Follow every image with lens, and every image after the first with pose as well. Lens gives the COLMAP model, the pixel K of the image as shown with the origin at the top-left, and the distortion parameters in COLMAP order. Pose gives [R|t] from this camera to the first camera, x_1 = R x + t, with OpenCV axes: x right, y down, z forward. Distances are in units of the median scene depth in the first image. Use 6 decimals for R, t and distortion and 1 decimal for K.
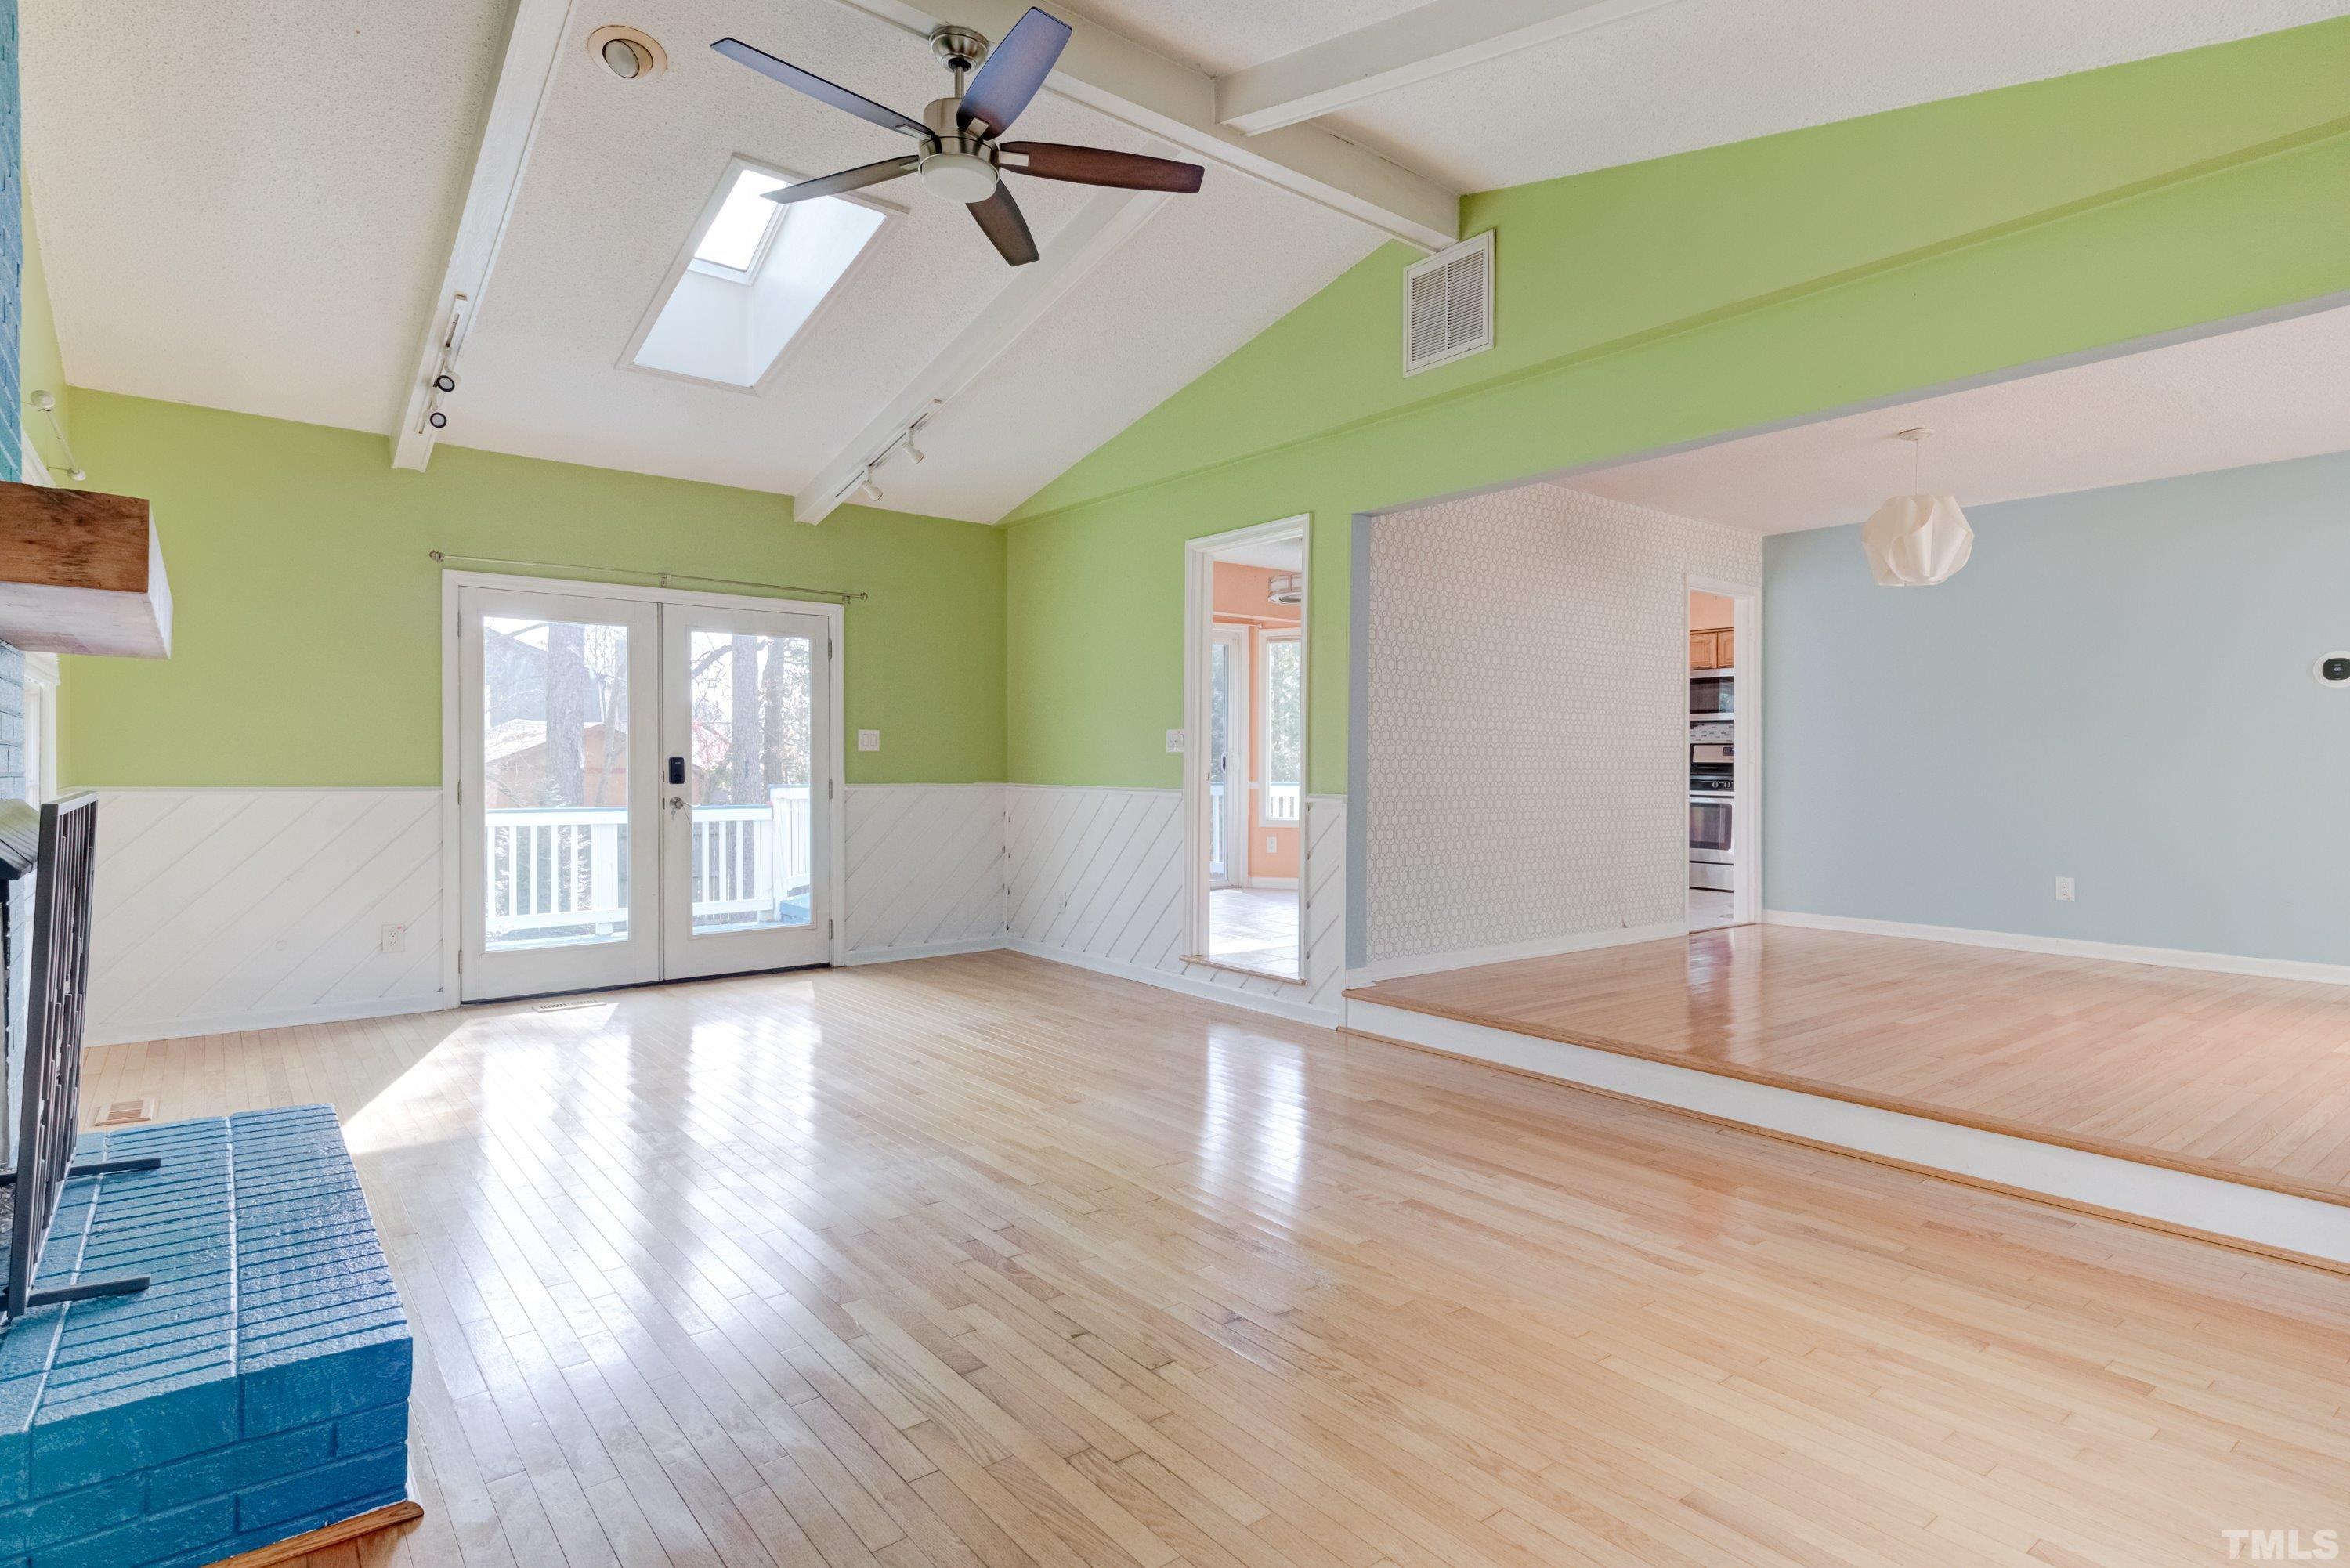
lens RADIAL K [[1211.3, 0, 1192.5], [0, 1211.3, 802.5], [0, 0, 1]] dist [0.016772, -0.003944]
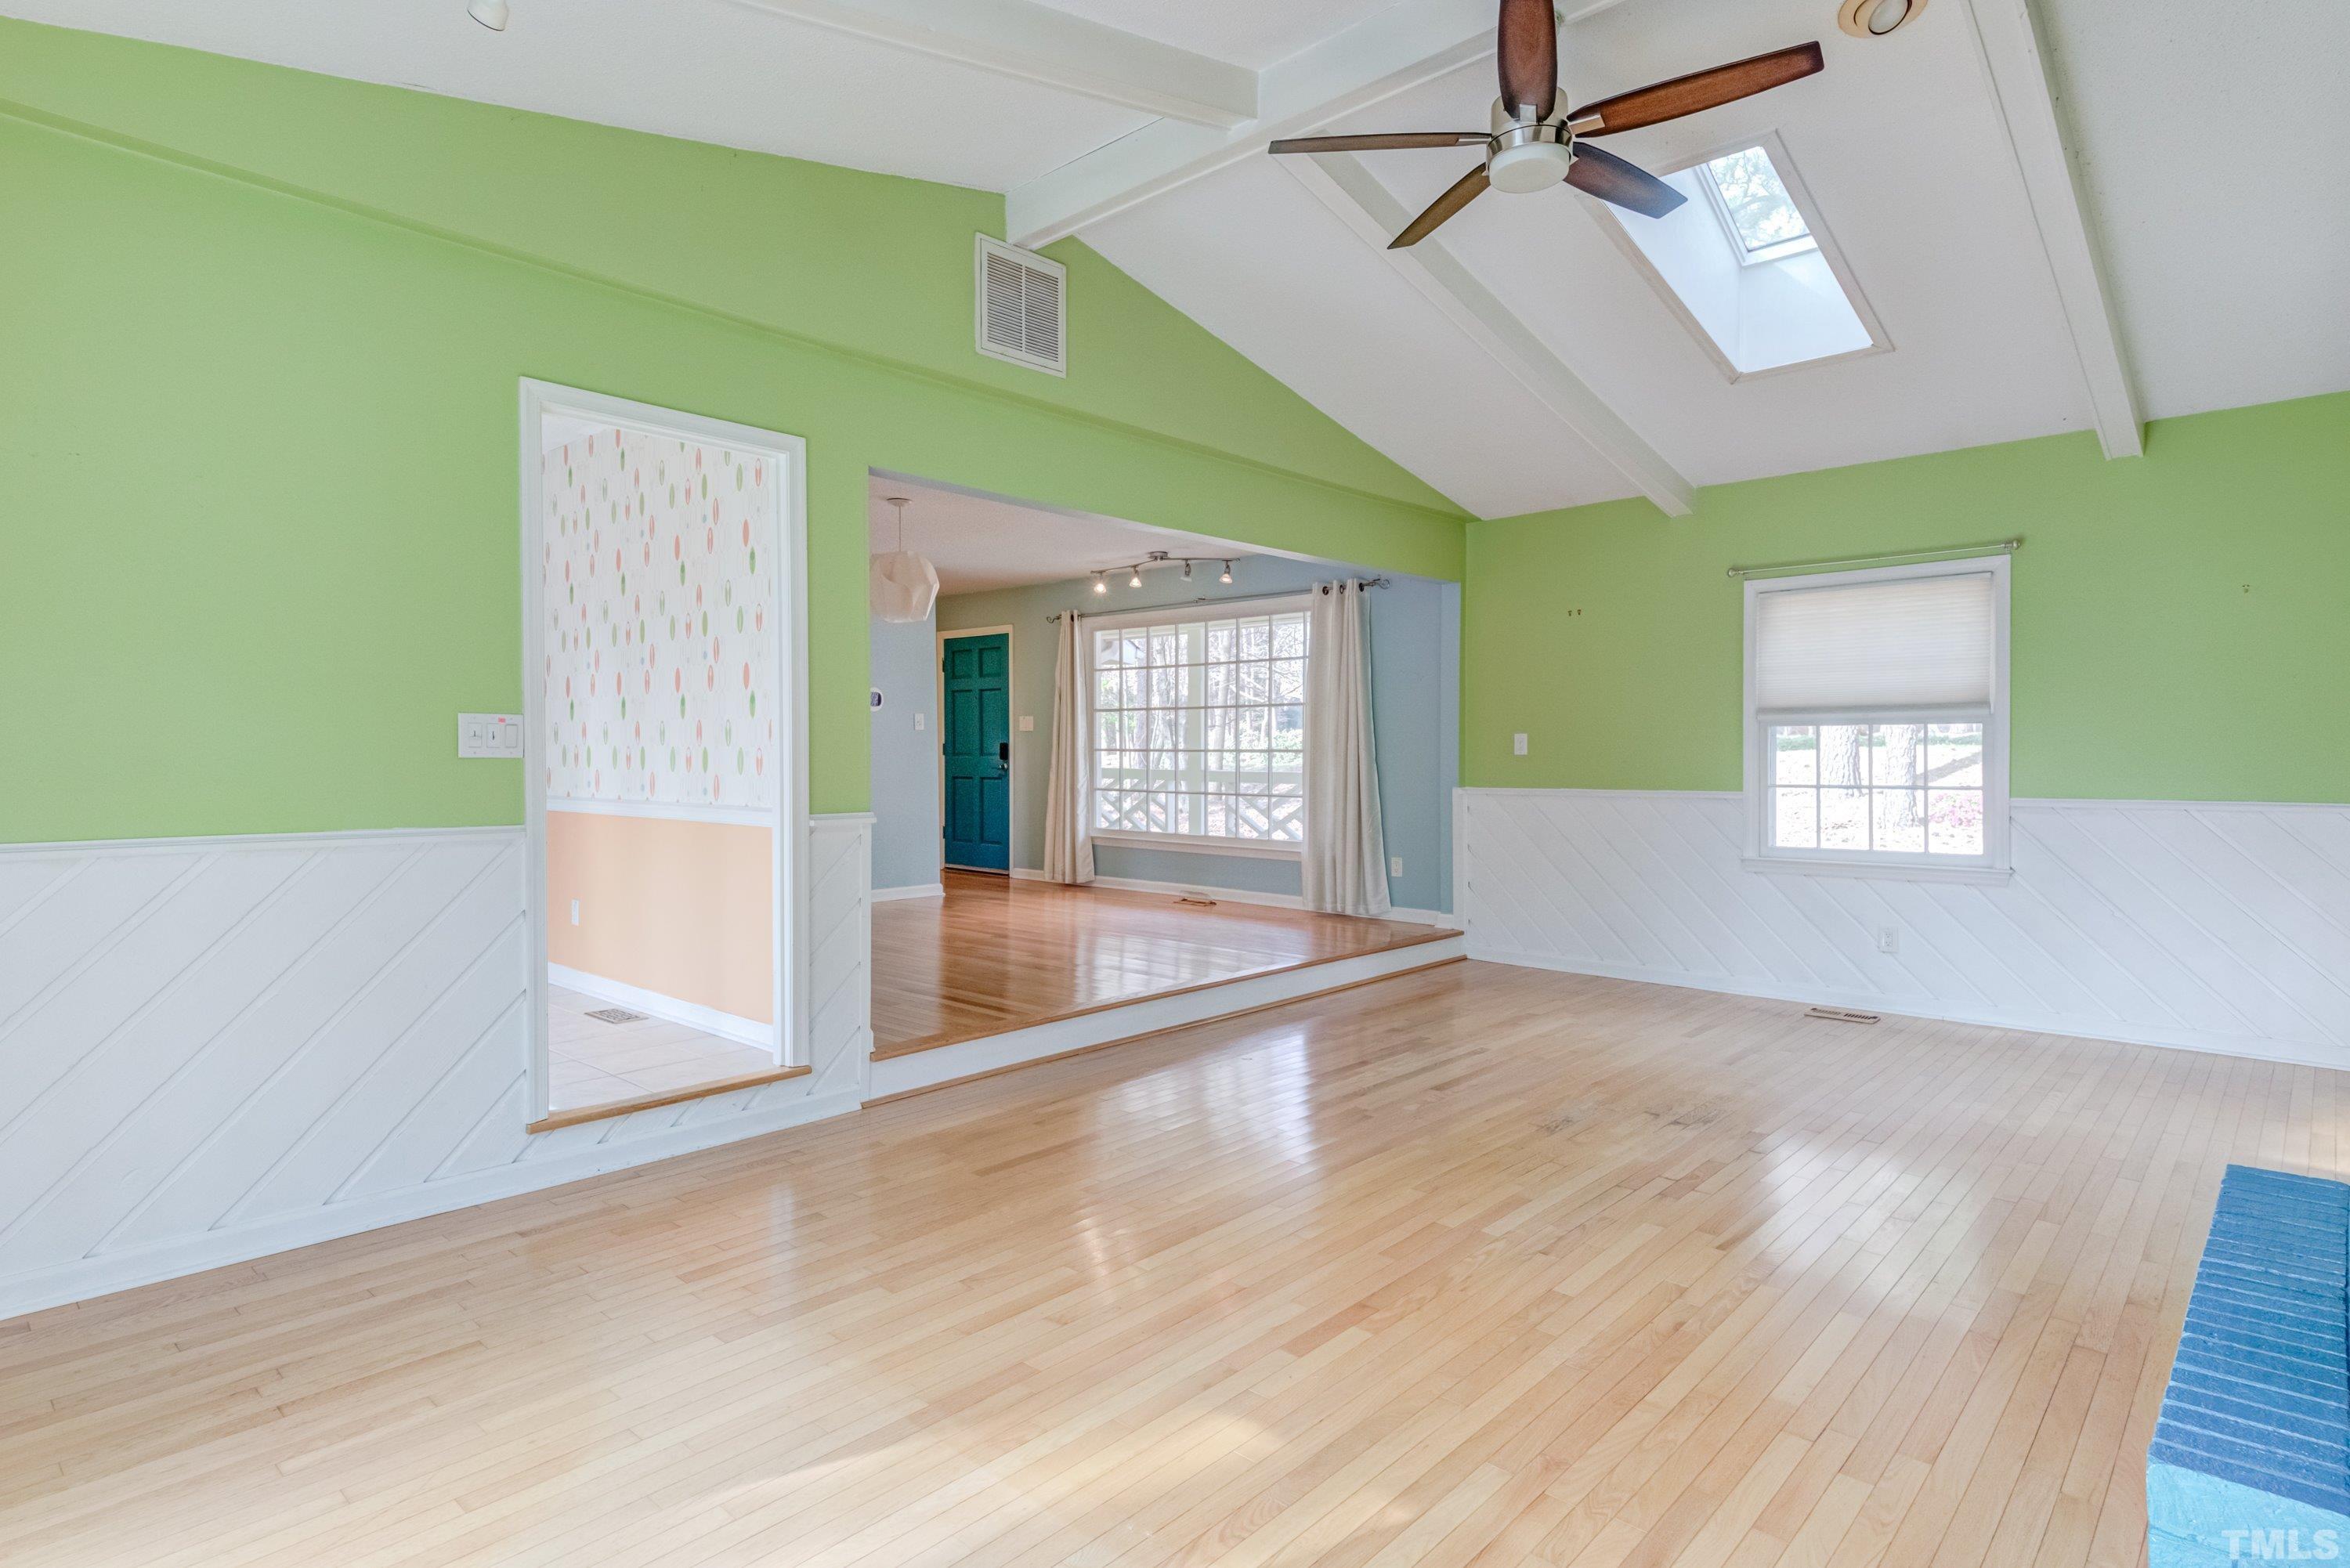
lens RADIAL K [[1265.5, 0, 1170.5], [0, 1265.5, 772.0], [0, 0, 1]] dist [0.022640, -0.013372]
pose [[-0.155631, -0.018598, 0.987640, -0.680478], [0.030069, 0.999270, 0.023556, -0.043037], [-0.987358, 0.033363, -0.154958, 0.861021]]
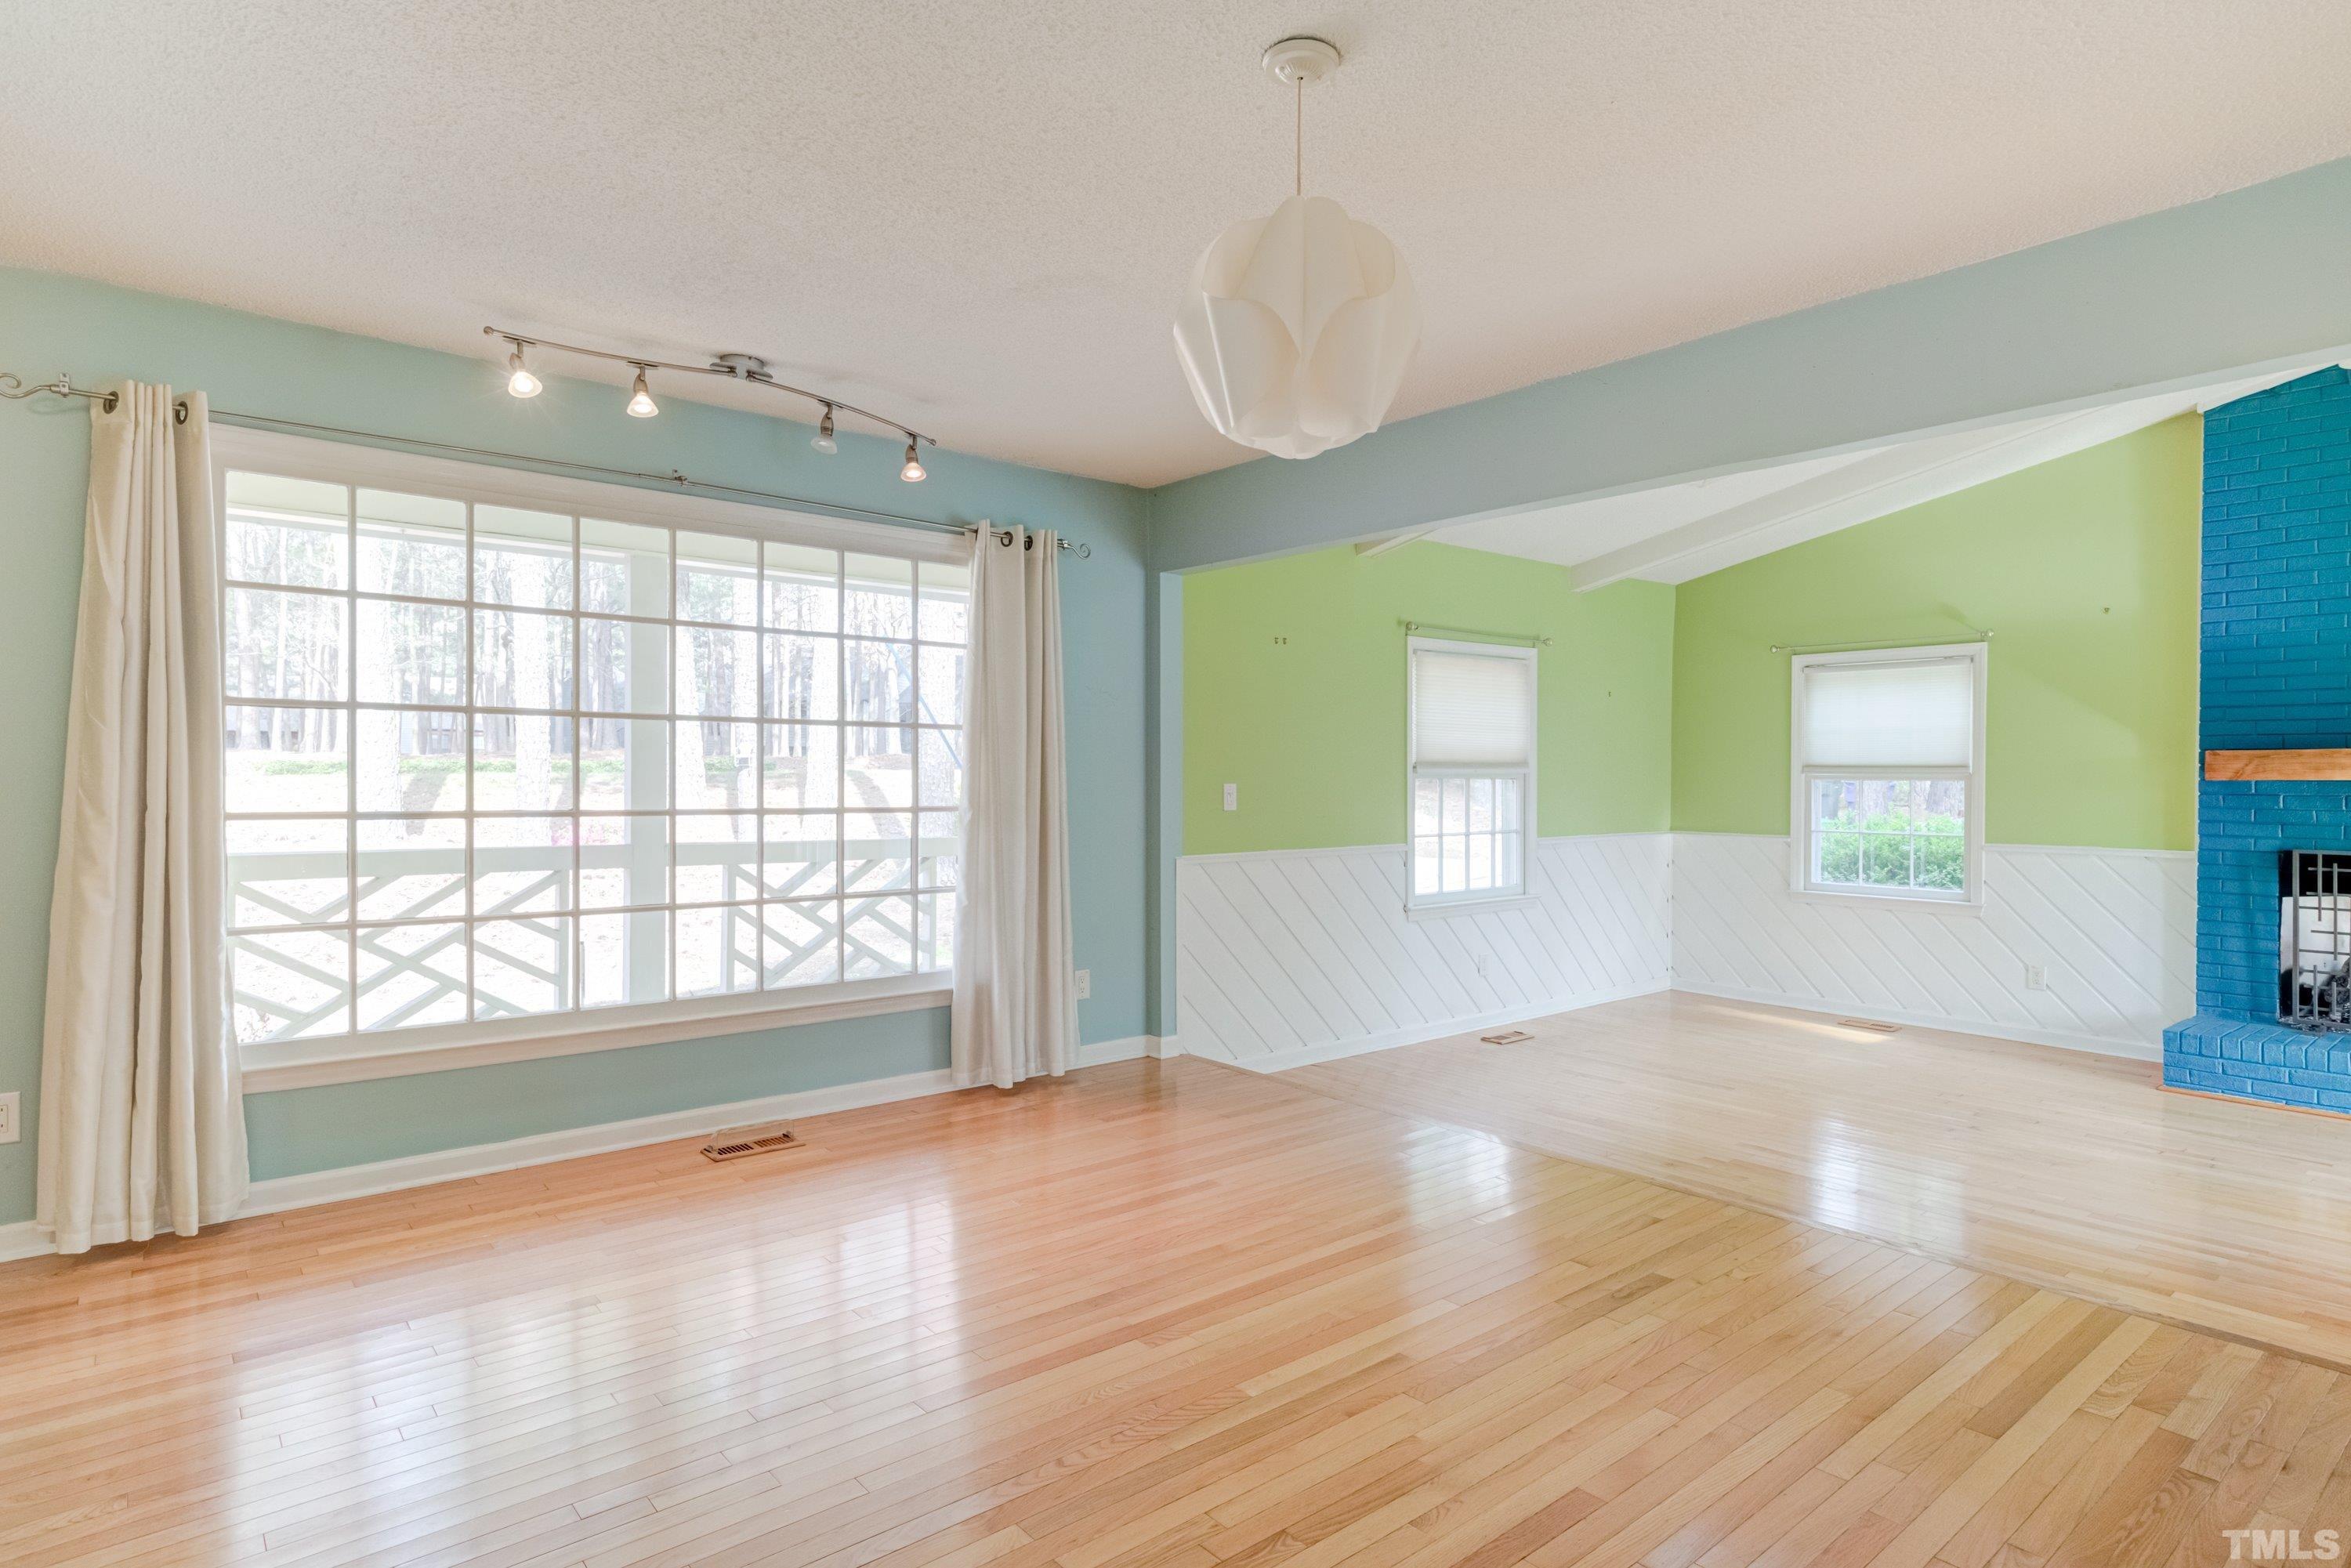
lens RADIAL K [[1266.1, 0, 1213.9], [0, 1266.1, 784.8], [0, 0, 1]] dist [0.022640, -0.013372]
pose [[-0.998082, -0.008620, -0.061301, 0.595042], [-0.010957, 0.999222, 0.037892, -0.077821], [0.060927, 0.038491, -0.997400, 1.304051]]
